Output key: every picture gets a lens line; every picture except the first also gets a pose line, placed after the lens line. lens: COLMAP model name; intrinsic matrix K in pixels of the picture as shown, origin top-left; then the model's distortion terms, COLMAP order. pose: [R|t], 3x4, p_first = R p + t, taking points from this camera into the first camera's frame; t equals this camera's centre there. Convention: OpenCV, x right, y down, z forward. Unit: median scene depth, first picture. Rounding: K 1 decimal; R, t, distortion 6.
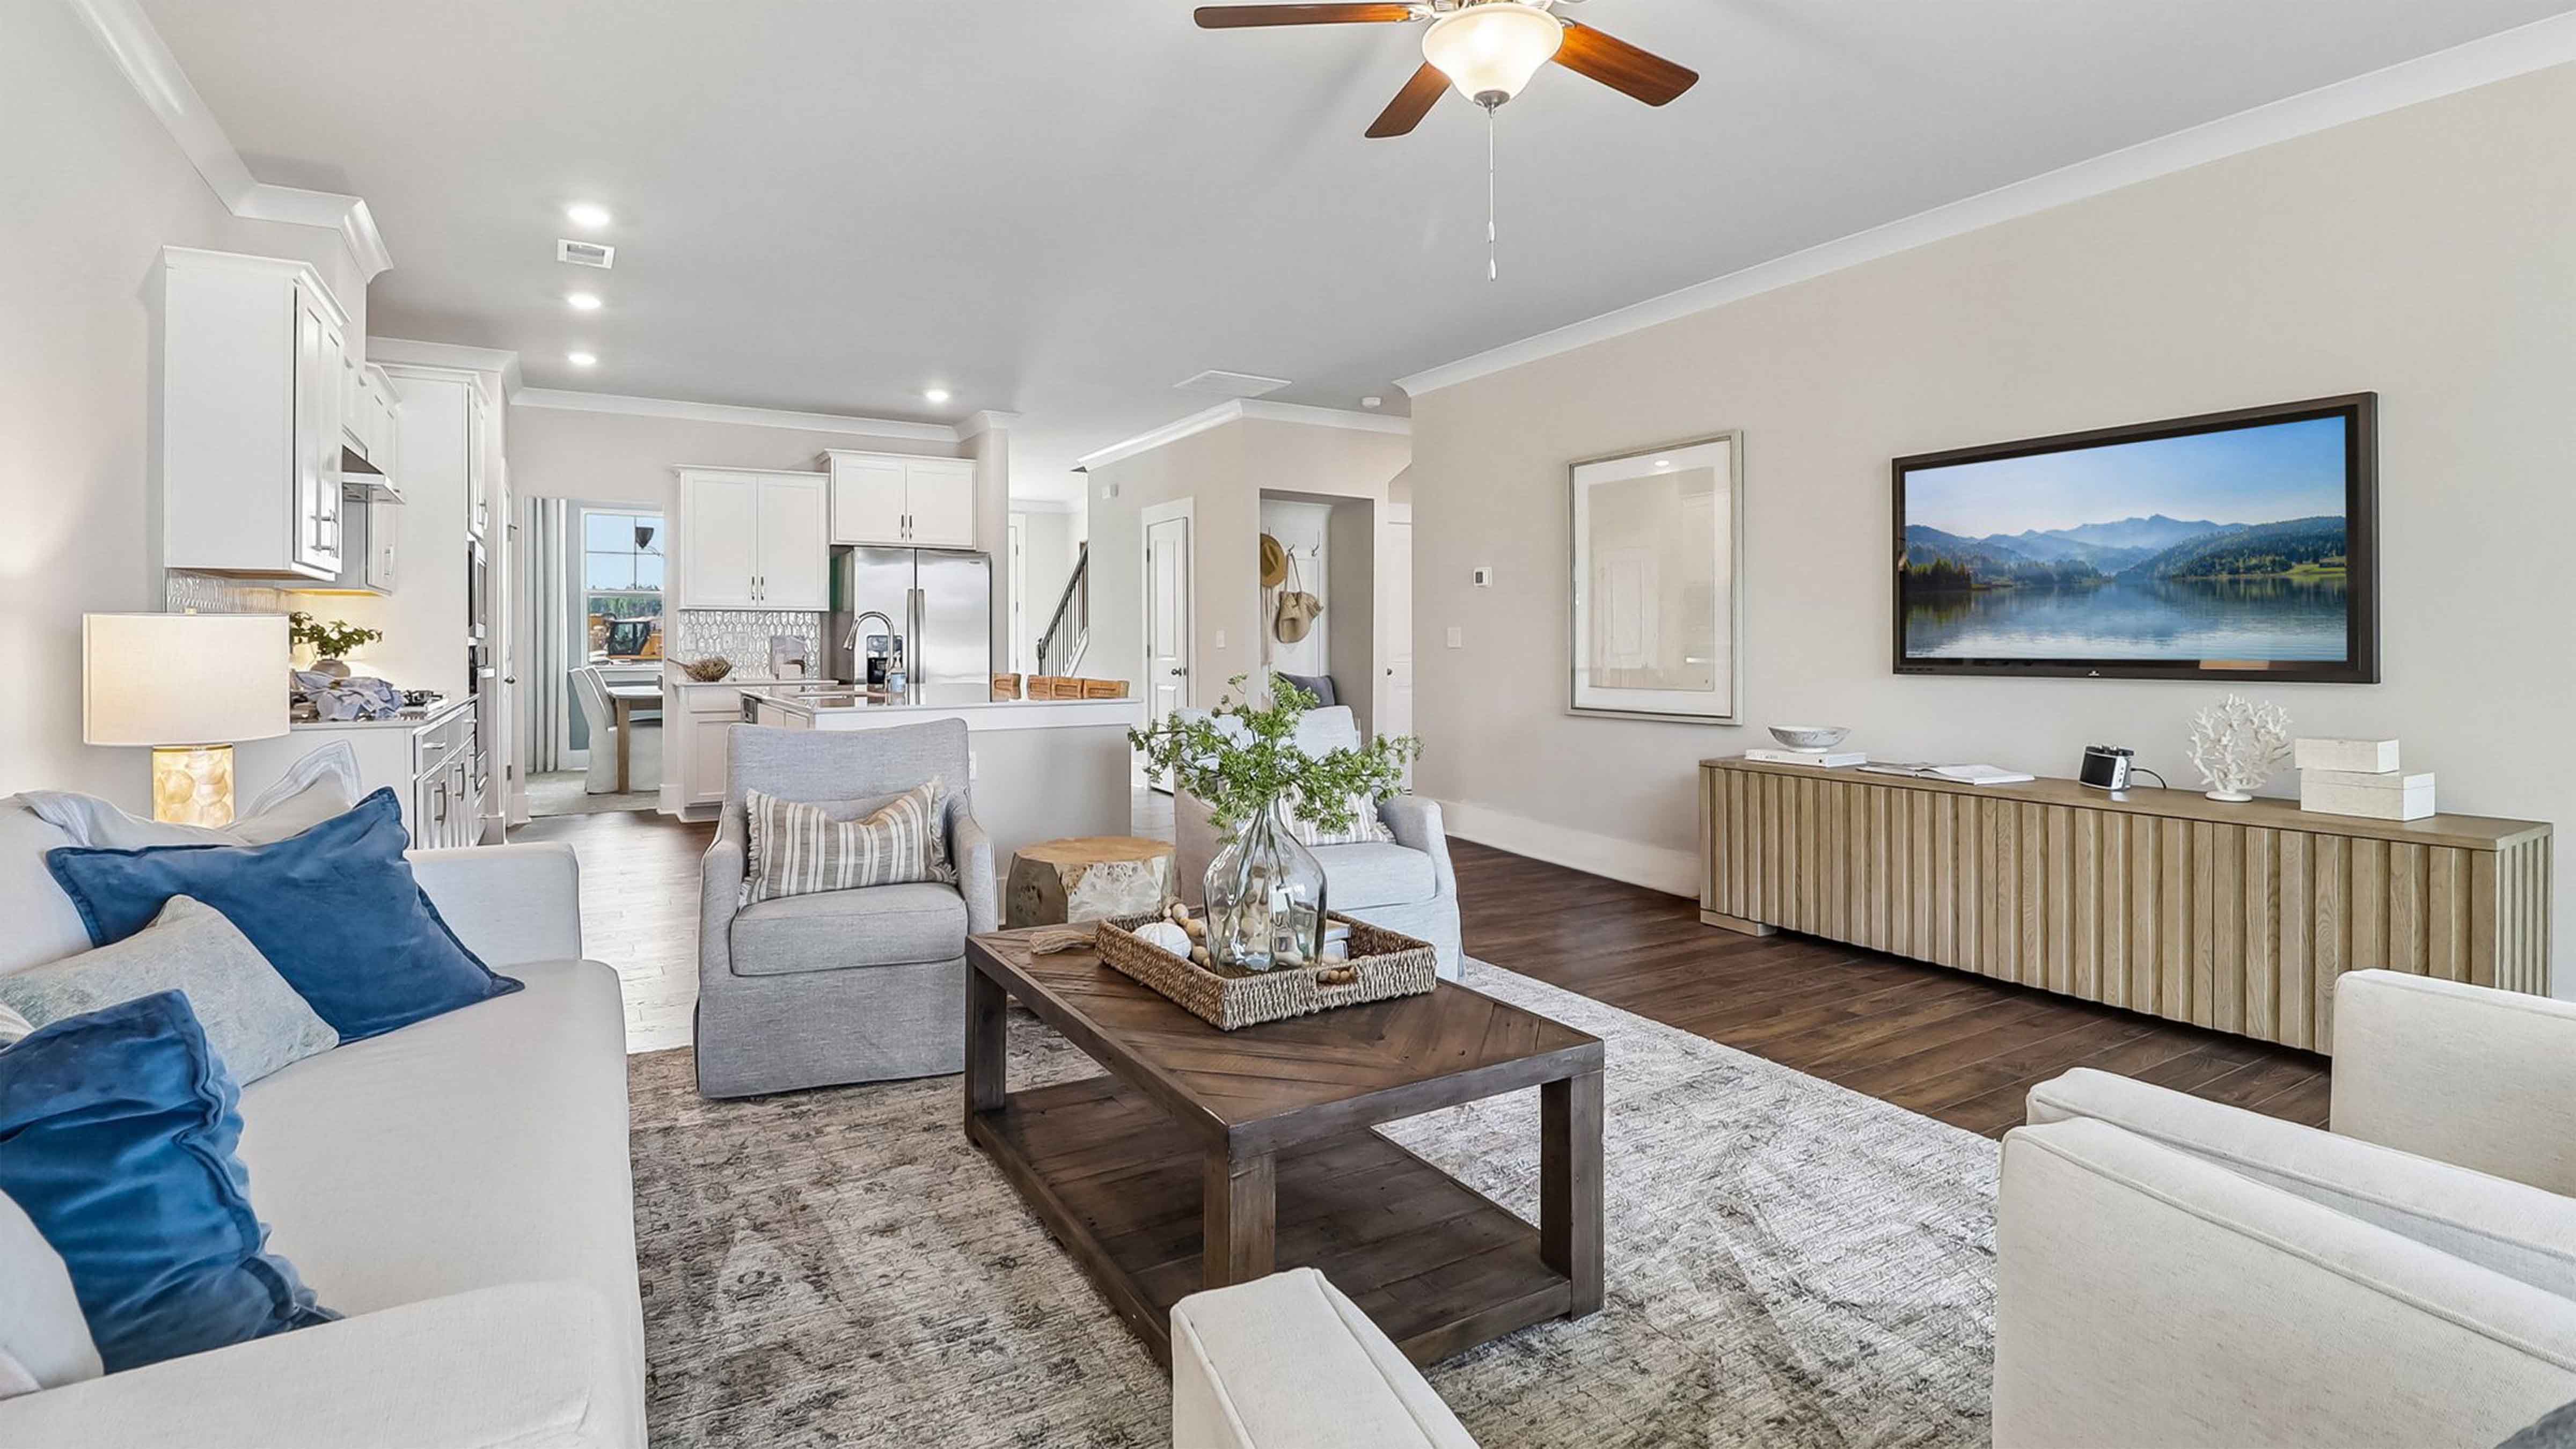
lens RADIAL K [[1200.5, 0, 1292.3], [0, 1200.5, 653.4], [0, 0, 1]] dist [-0.004329, -0.005612]
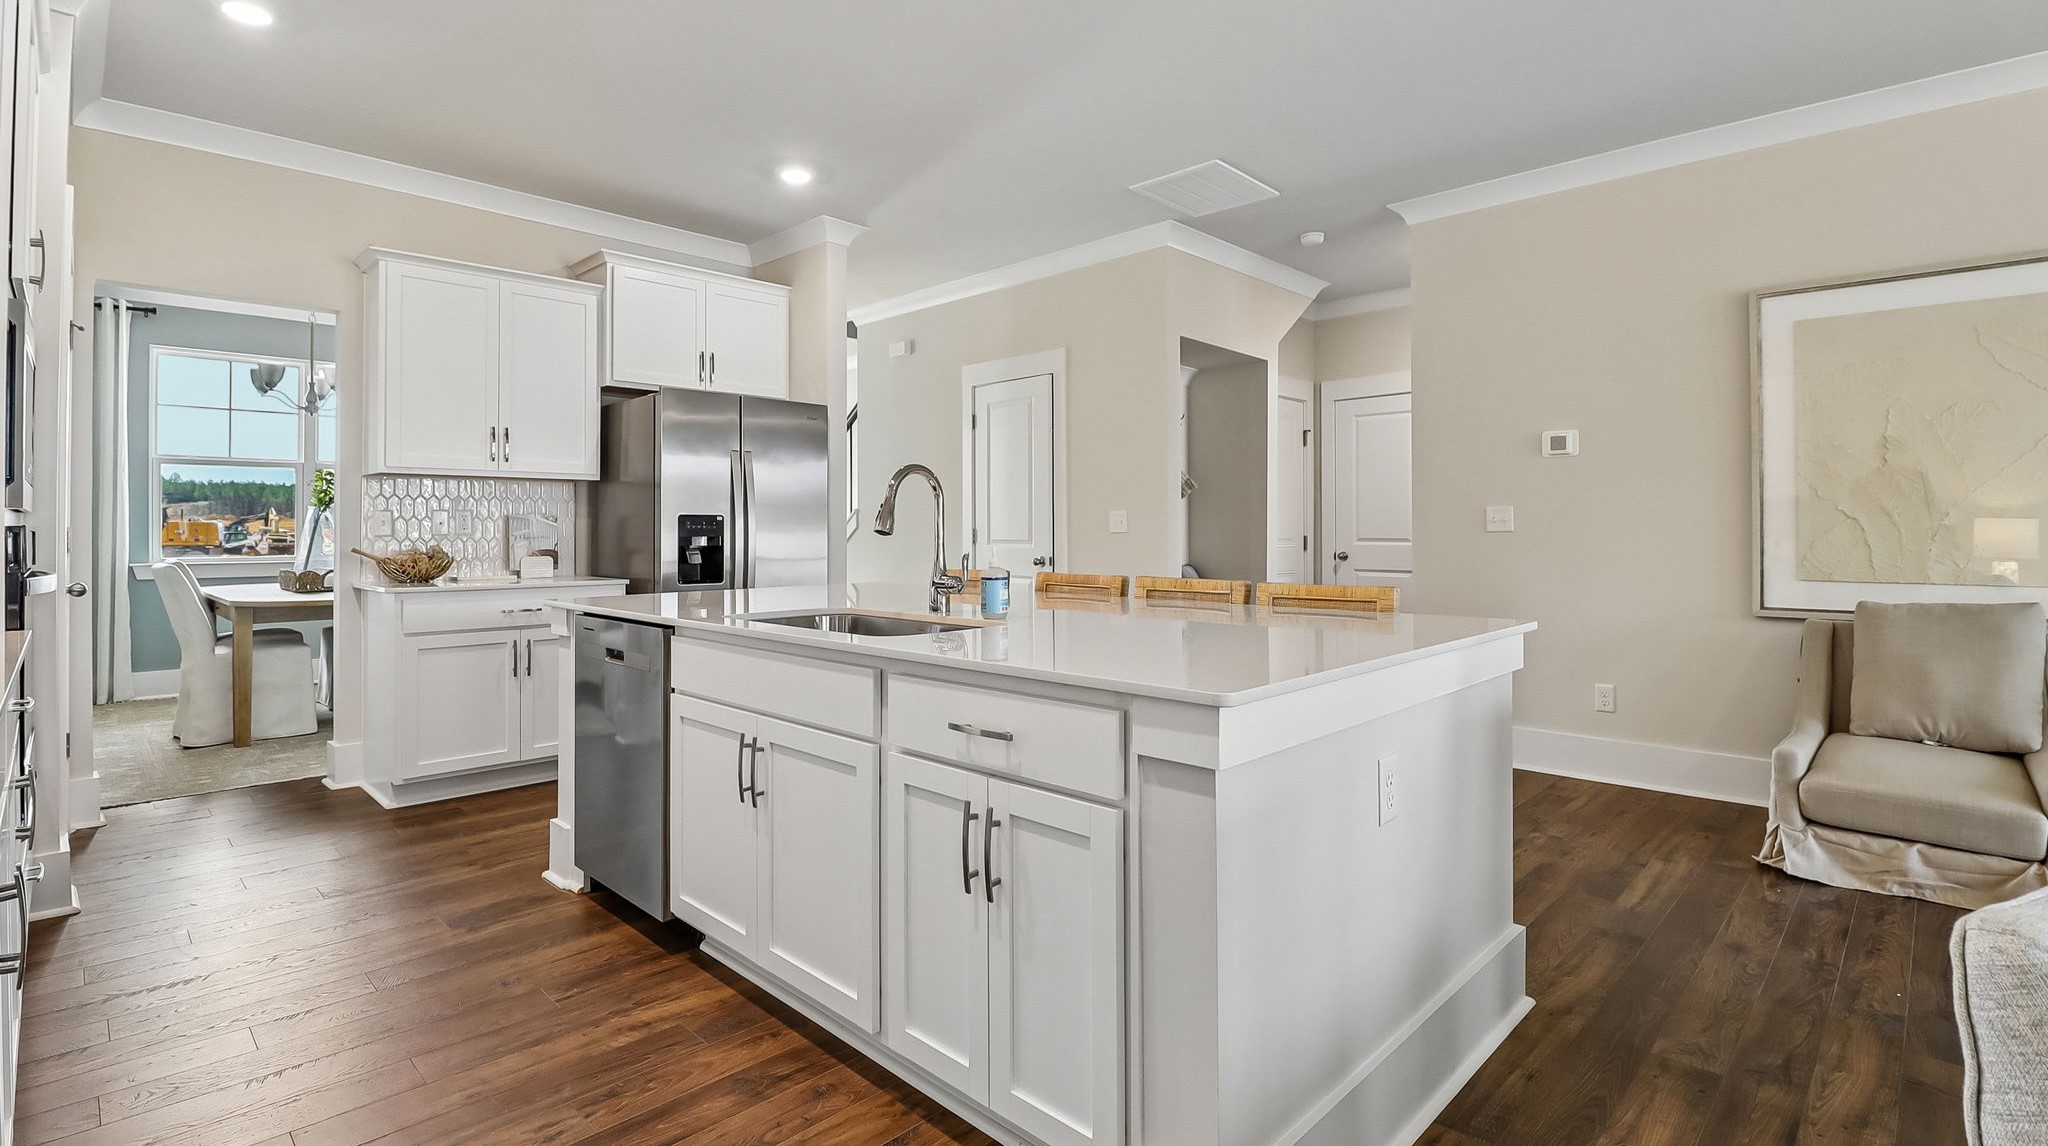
lens RADIAL K [[954.5, 0, 1011.5], [0, 954.5, 520.6], [0, 0, 1]] dist [-0.004329, -0.005612]
pose [[0.970306, 0.003507, 0.241856, -0.289872], [0.000628, 0.999855, -0.017017, -0.001805], [-0.241880, 0.016664, 0.970163, 0.400866]]
